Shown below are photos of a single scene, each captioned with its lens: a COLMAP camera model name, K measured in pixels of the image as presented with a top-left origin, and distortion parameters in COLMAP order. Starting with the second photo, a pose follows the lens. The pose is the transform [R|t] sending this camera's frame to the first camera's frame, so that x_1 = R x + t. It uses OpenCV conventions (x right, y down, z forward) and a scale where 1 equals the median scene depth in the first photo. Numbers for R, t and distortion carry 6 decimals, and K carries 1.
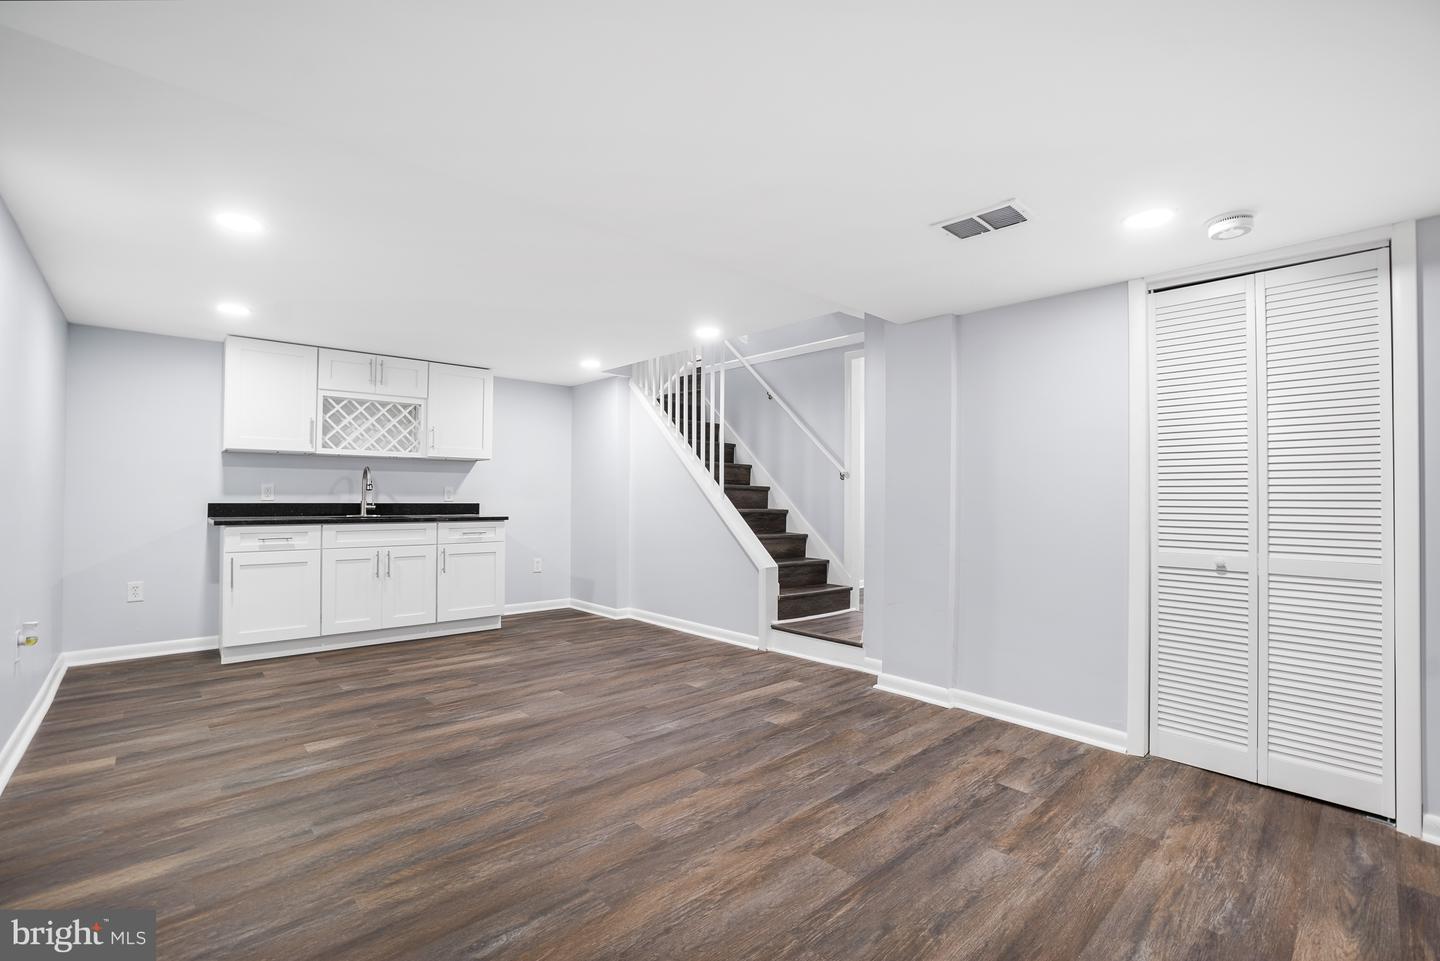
lens RADIAL K [[638.3, 0, 729.8], [0, 638.3, 485.3], [0, 0, 1]] dist [-0.022748, 0.009577]
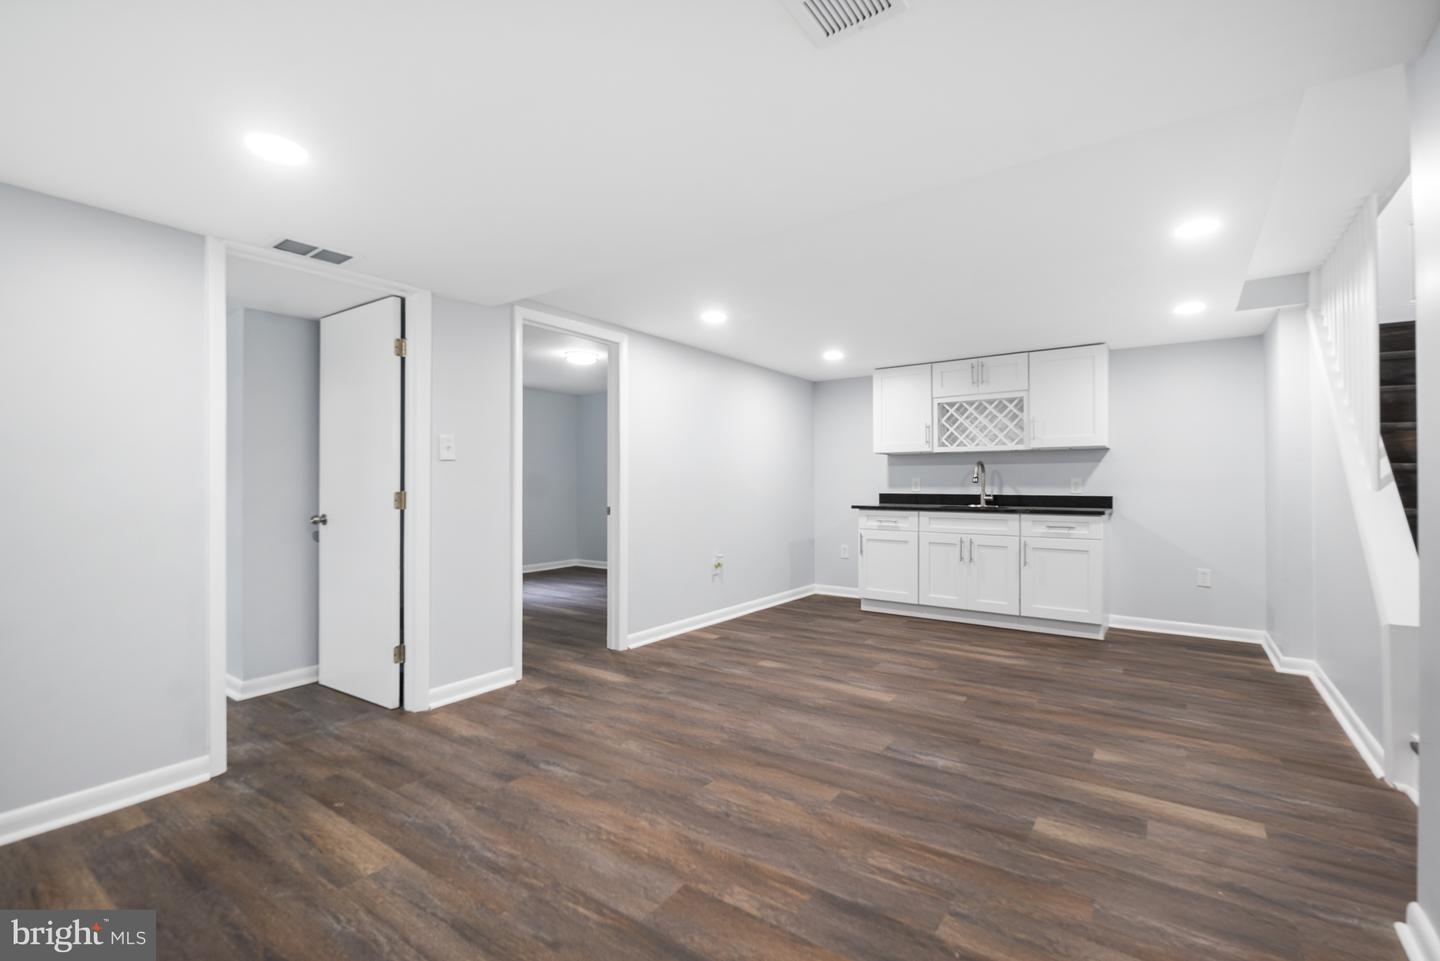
lens RADIAL K [[638.3, 0, 740.8], [0, 638.3, 479.5], [0, 0, 1]] dist [-0.022748, 0.009577]
pose [[0.218262, -0.018803, -0.975709, 0.550017], [0.012627, 0.999785, -0.016442, 0.020313], [0.975809, -0.008732, 0.218452, 0.483578]]
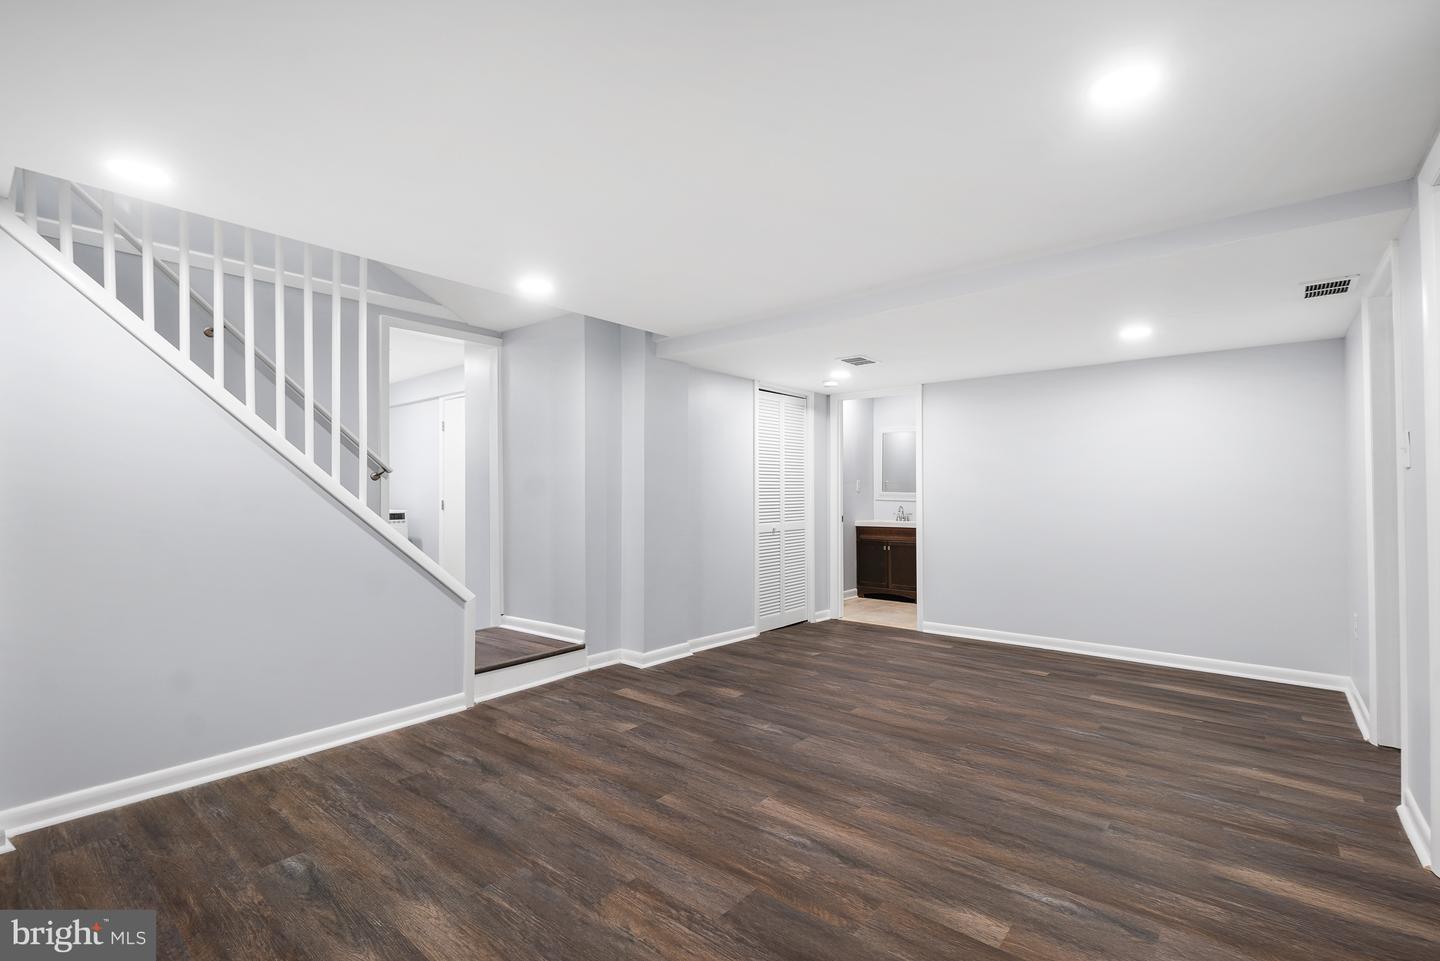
lens RADIAL K [[638.3, 0, 718.3], [0, 638.3, 489.0], [0, 0, 1]] dist [-0.022748, 0.009577]
pose [[-0.114326, 0.001062, 0.993443, -0.926986], [-0.008492, 0.999962, -0.002046, -0.000548], [-0.993407, -0.008670, -0.114313, 1.007074]]
